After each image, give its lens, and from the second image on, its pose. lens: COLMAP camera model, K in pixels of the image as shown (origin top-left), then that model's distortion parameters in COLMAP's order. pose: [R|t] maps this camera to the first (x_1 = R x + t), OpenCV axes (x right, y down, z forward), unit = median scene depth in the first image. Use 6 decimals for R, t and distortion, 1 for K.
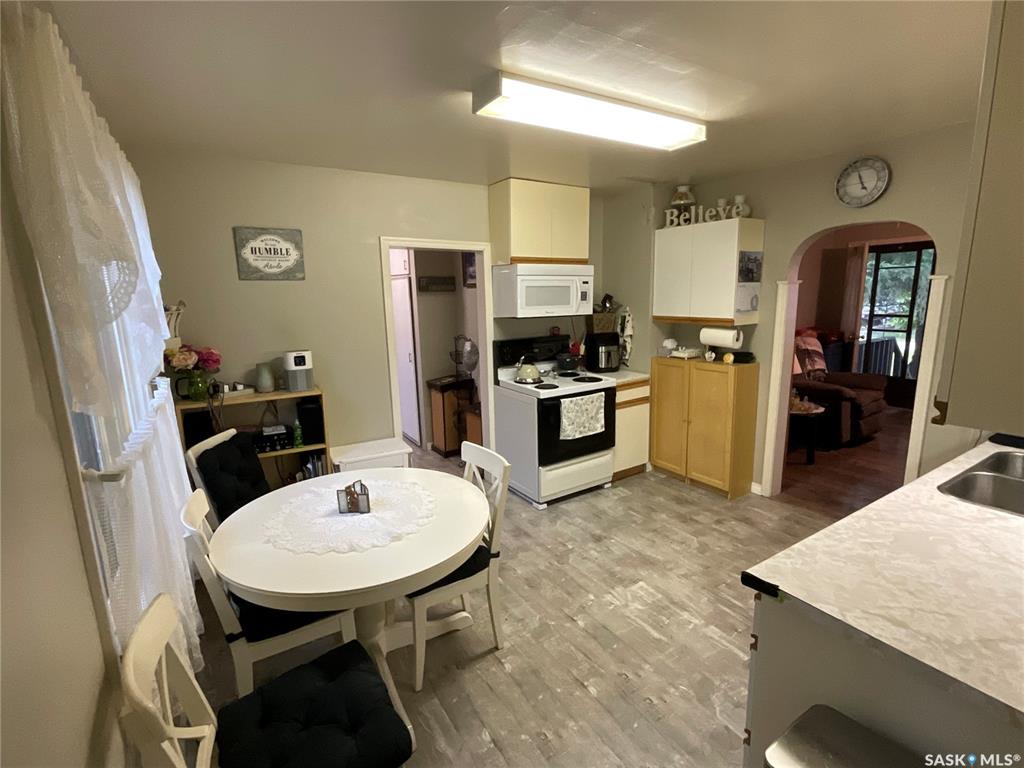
lens RADIAL K [[487.0, 0, 512.0], [0, 487.0, 384.0], [0, 0, 1]] dist [-0.000306, 0.001227]
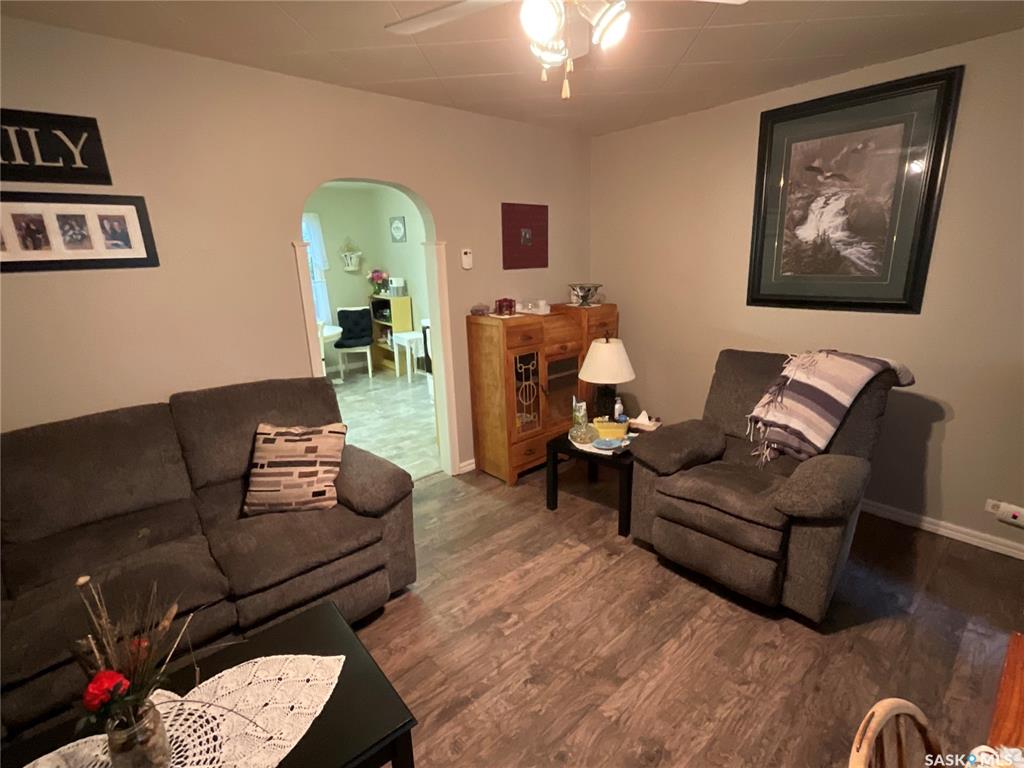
lens RADIAL K [[487.0, 0, 512.0], [0, 487.0, 384.0], [0, 0, 1]] dist [-0.000306, 0.001227]
pose [[0.150013, 0.276770, -0.949155, 1.006158], [-0.160693, 0.954078, 0.252809, -0.139000], [0.975538, 0.114598, 0.187599, 0.663997]]
